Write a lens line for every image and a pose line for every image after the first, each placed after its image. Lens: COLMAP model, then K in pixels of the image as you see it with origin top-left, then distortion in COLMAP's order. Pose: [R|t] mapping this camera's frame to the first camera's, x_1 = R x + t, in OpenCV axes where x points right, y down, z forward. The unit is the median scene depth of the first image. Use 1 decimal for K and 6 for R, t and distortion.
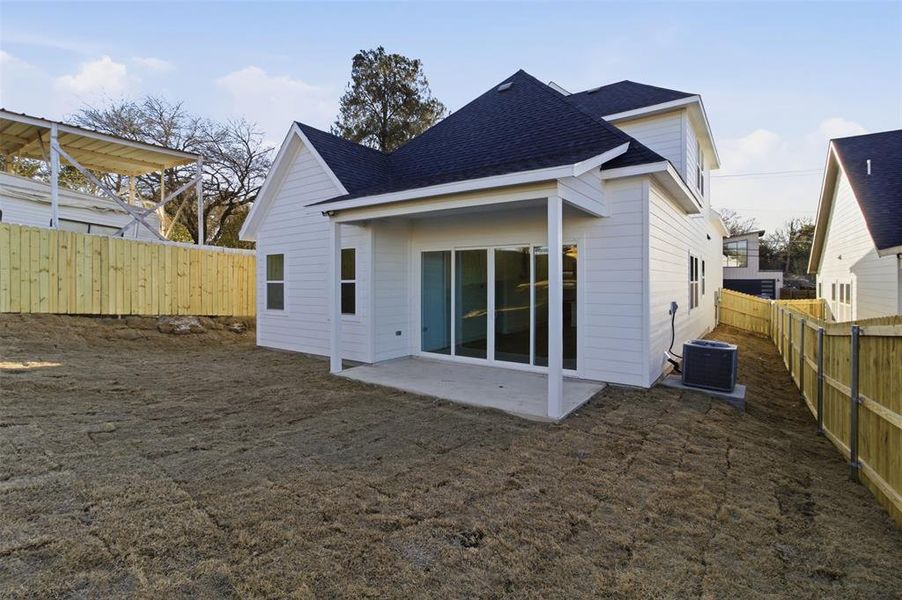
lens RADIAL K [[428.0, 0, 450.0], [0, 428.0, 278.2], [0, 0, 1]] dist [-0.002254, 0.000070]
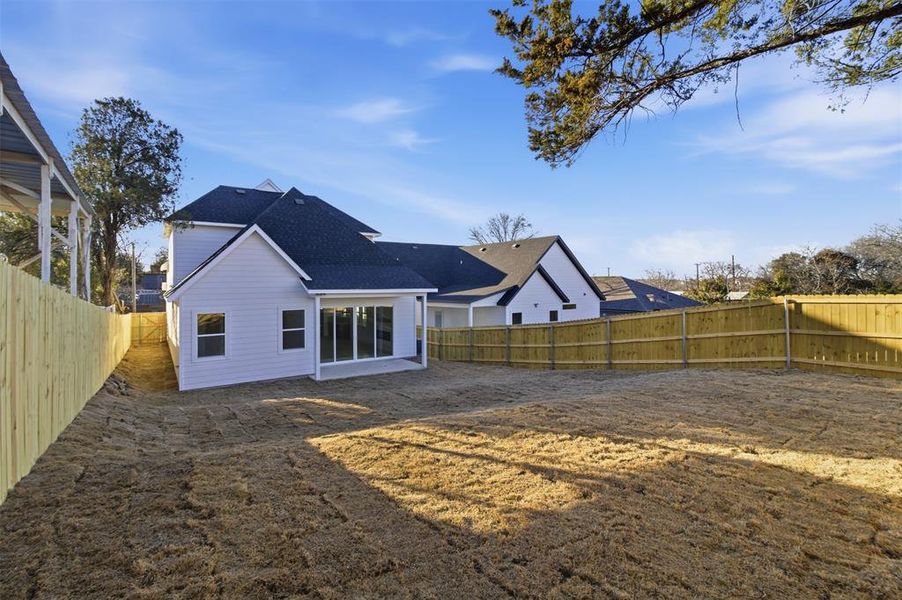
lens RADIAL K [[421.8, 0, 448.7], [0, 421.8, 286.9], [0, 0, 1]] dist [-0.003273, 0.001220]
pose [[0.324094, -0.004776, 0.946013, -1.401161], [-0.002080, 0.999981, 0.005761, -0.146841], [-0.946023, -0.003835, 0.324078, -0.082489]]
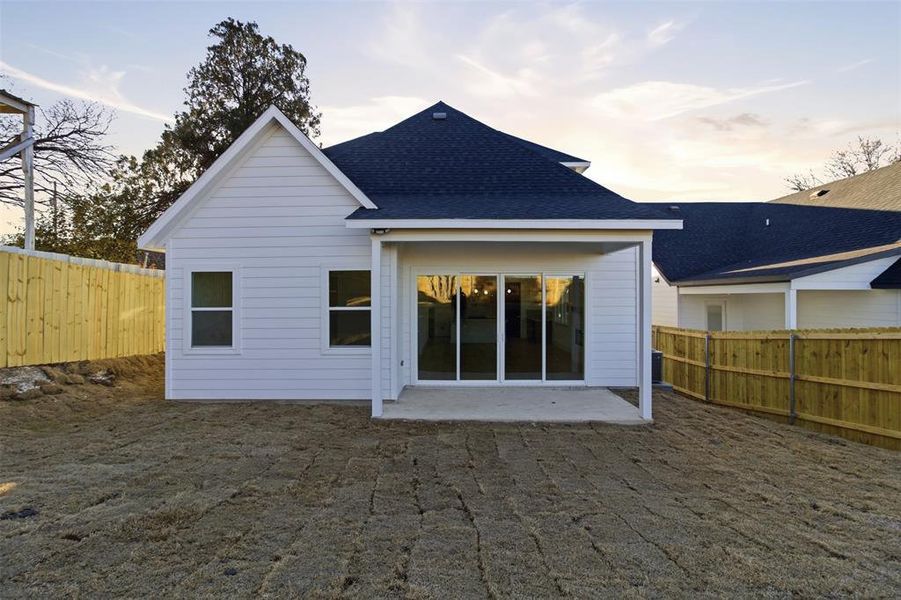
lens RADIAL K [[421.3, 0, 448.2], [0, 421.3, 287.0], [0, 0, 1]] dist [-0.003273, 0.001220]
pose [[0.817611, 0.010116, 0.575682, -0.504965], [-0.003404, 0.999913, -0.012735, -0.022096], [-0.575760, 0.008453, 0.817575, 0.178399]]
